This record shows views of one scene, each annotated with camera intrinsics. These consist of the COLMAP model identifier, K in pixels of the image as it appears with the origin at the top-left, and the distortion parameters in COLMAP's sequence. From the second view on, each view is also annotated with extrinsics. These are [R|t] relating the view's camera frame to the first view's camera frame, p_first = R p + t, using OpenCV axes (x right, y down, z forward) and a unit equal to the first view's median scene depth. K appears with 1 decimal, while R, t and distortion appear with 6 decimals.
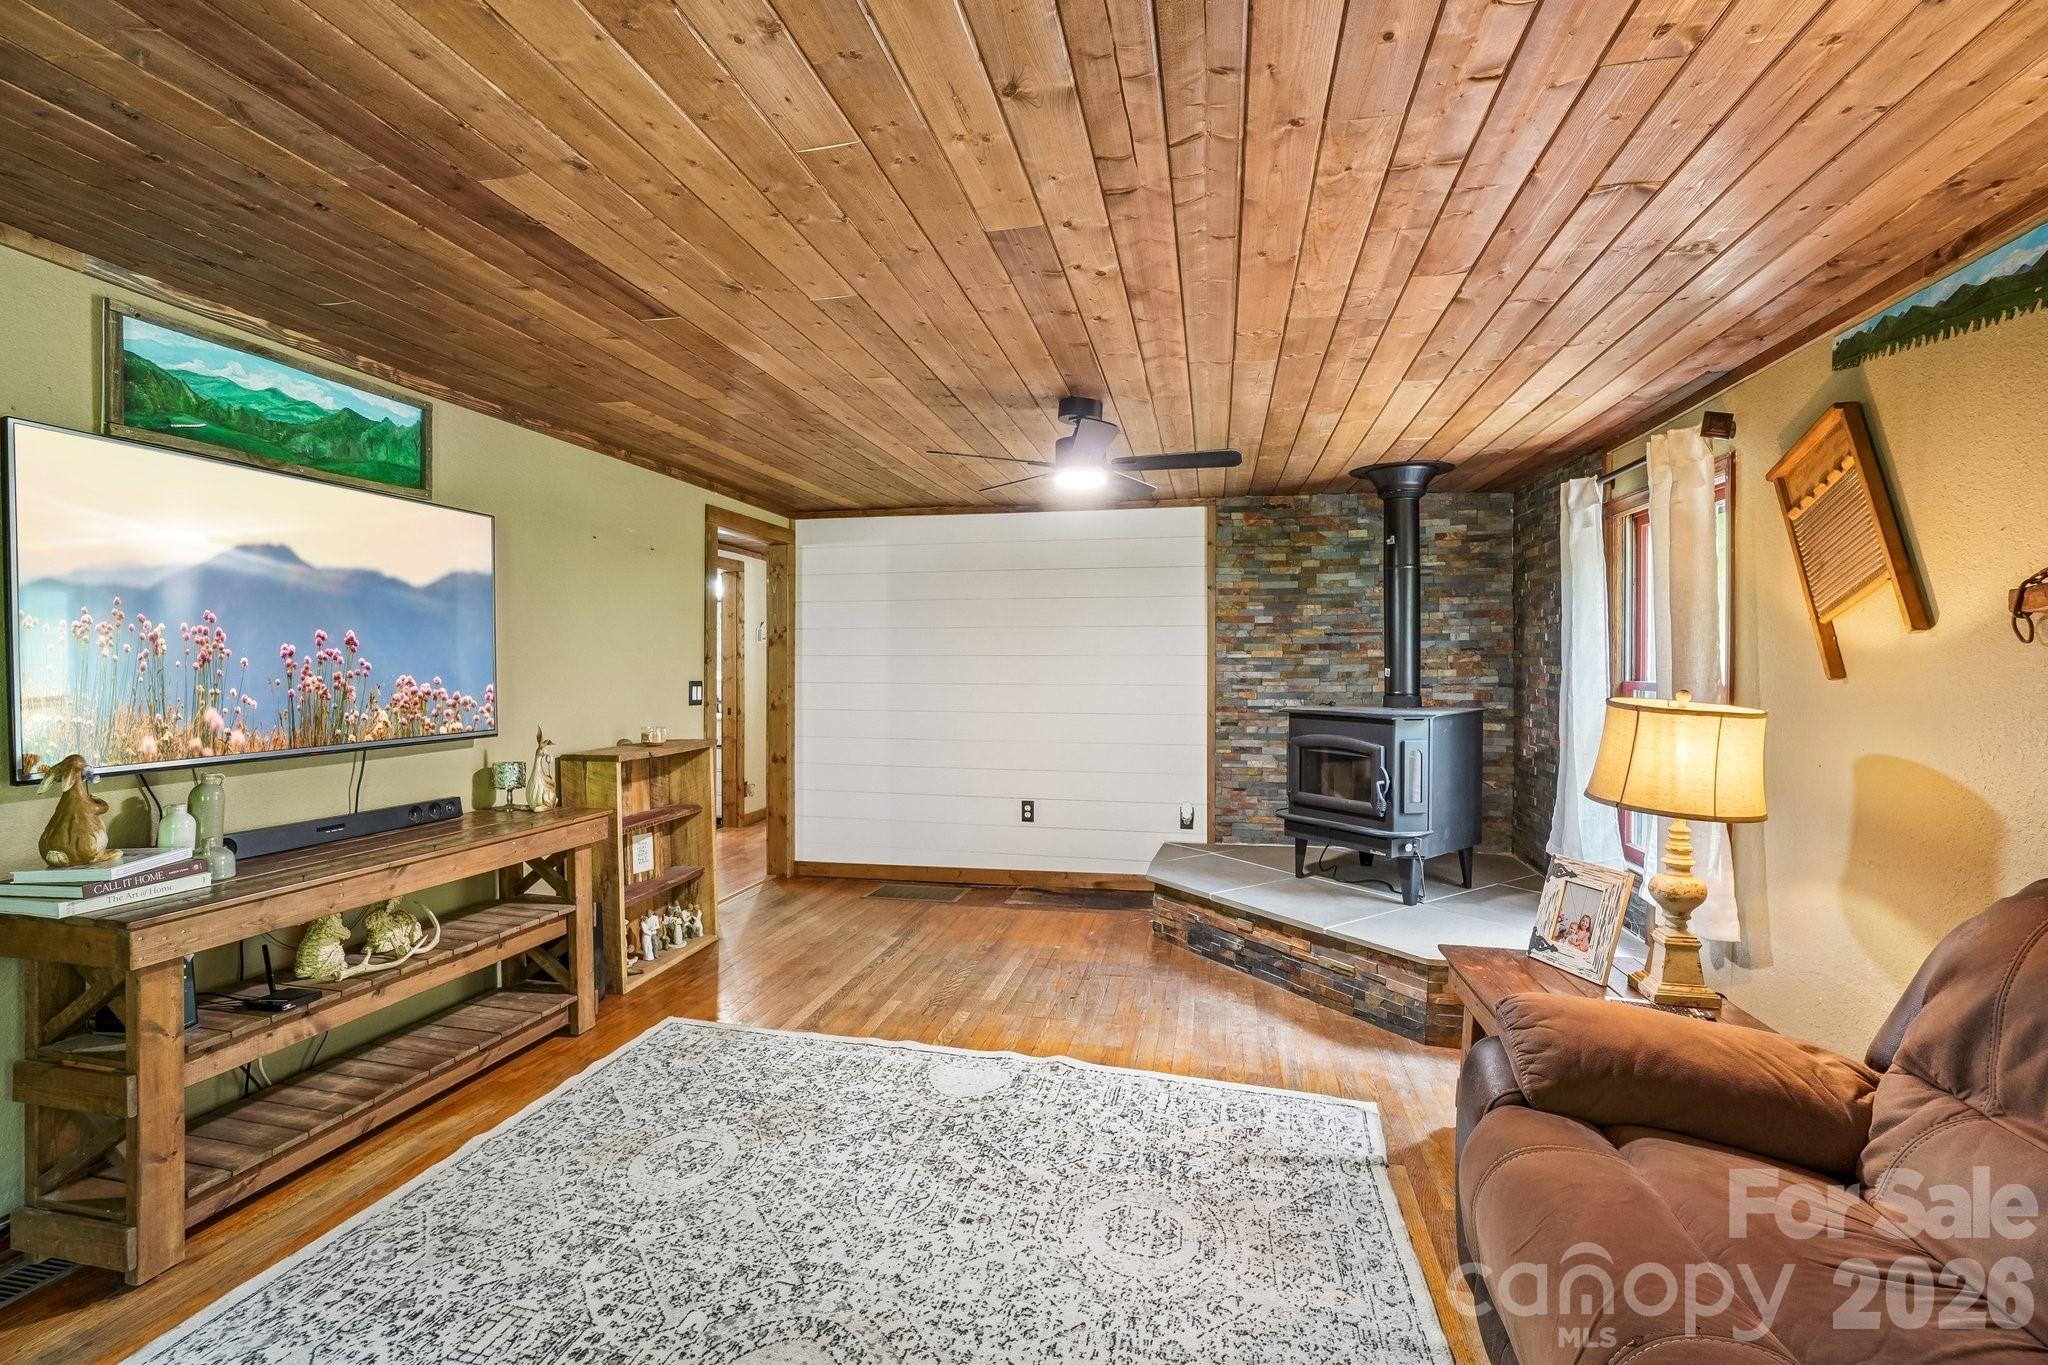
lens RADIAL K [[887.6, 0, 999.3], [0, 887.6, 664.4], [0, 0, 1]] dist [-0.037498, 0.000637]
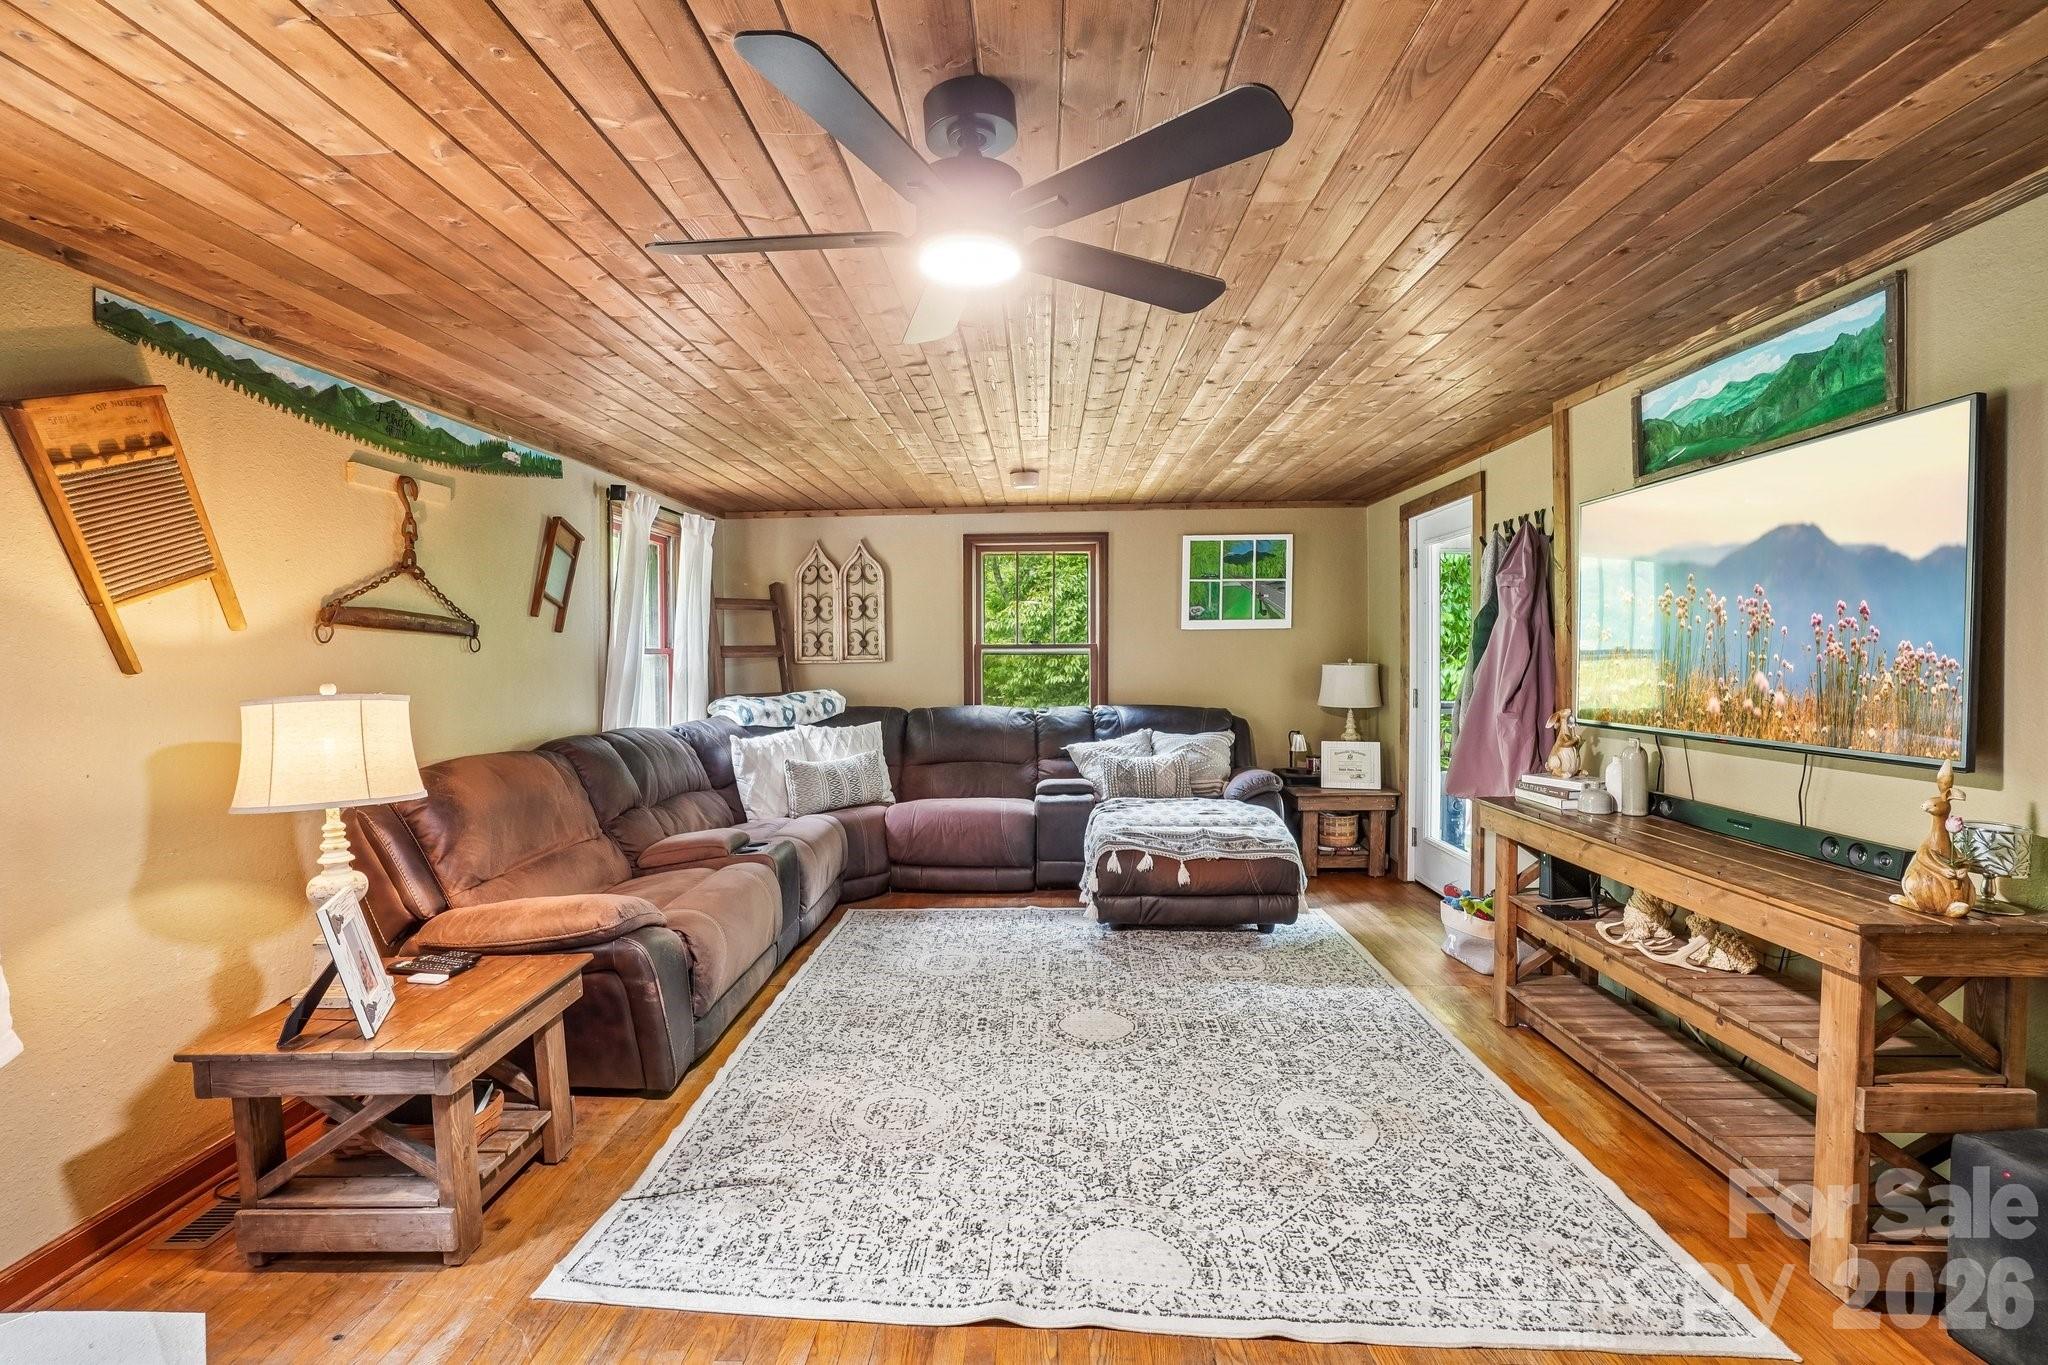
lens RADIAL K [[903.8, 0, 1021.0], [0, 903.8, 672.4], [0, 0, 1]] dist [-0.066485, 0.025309]
pose [[-0.977075, 0.007970, -0.212747, 0.137062], [0.004339, 0.999837, 0.017529, 0.002239], [0.212852, 0.016204, -0.976950, 1.208482]]
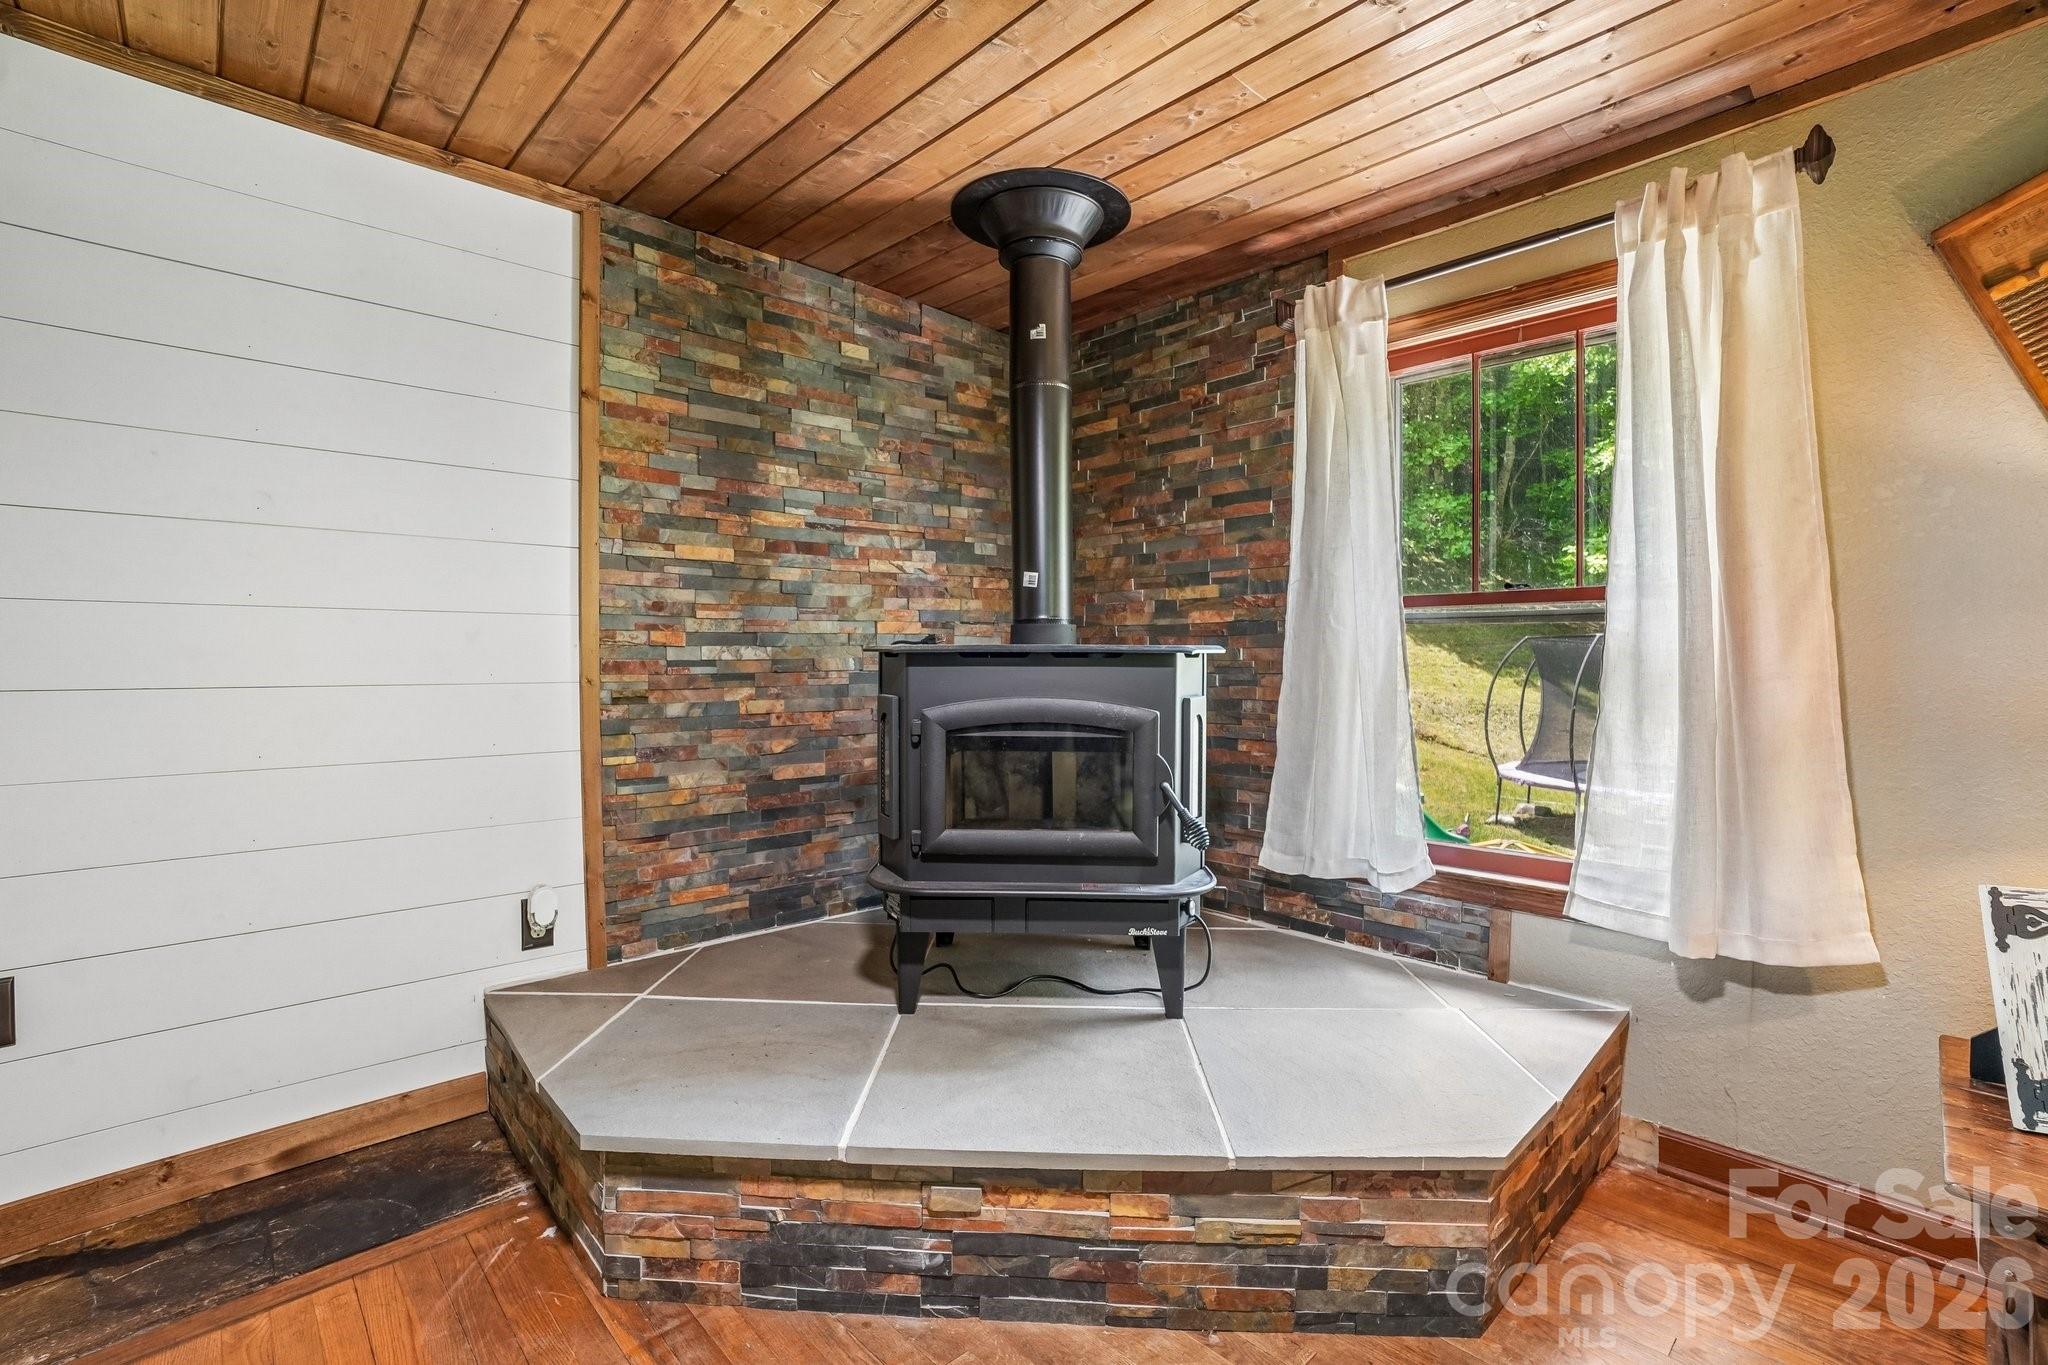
lens RADIAL K [[913.1, 0, 1004.3], [0, 913.1, 680.8], [0, 0, 1]] dist [-0.065329, 0.024305]
pose [[0.561220, -0.017974, 0.827471, -0.025273], [0.002083, 0.999792, 0.020304, 0.064092], [-0.827664, -0.009672, 0.561141, 0.767877]]
